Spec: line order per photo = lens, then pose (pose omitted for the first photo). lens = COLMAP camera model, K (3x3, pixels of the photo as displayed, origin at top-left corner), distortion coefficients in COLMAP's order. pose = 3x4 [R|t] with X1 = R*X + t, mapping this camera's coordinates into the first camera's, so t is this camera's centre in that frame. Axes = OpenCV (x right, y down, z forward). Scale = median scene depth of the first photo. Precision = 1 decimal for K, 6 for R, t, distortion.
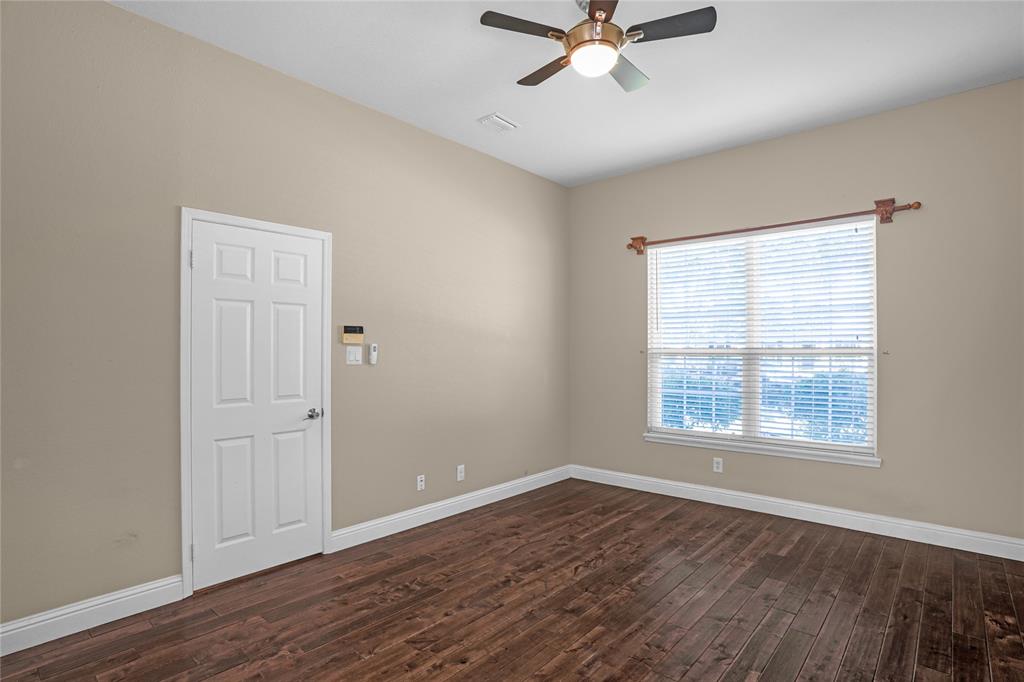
lens RADIAL K [[519.7, 0, 521.3], [0, 519.7, 352.7], [0, 0, 1]] dist [-0.076858, 0.037261]
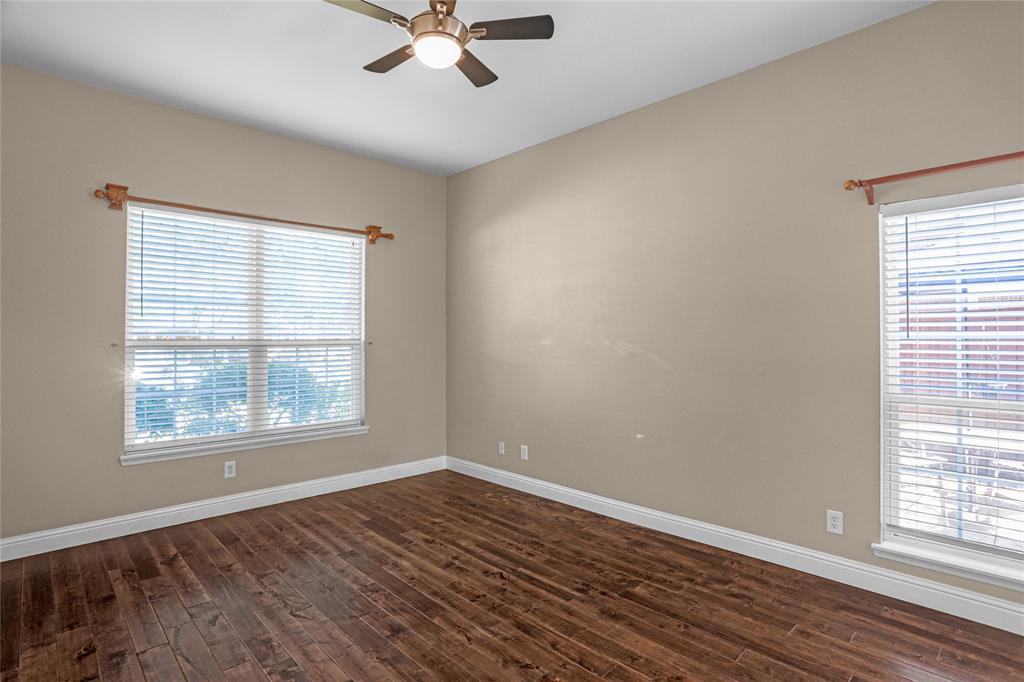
lens RADIAL K [[514.7, 0, 518.0], [0, 514.7, 348.0], [0, 0, 1]] dist [-0.076149, 0.036172]
pose [[0.077367, -0.014309, 0.996900, -0.548443], [0.006740, 0.999882, 0.013829, -0.004523], [-0.996980, 0.005649, 0.077454, 0.511440]]
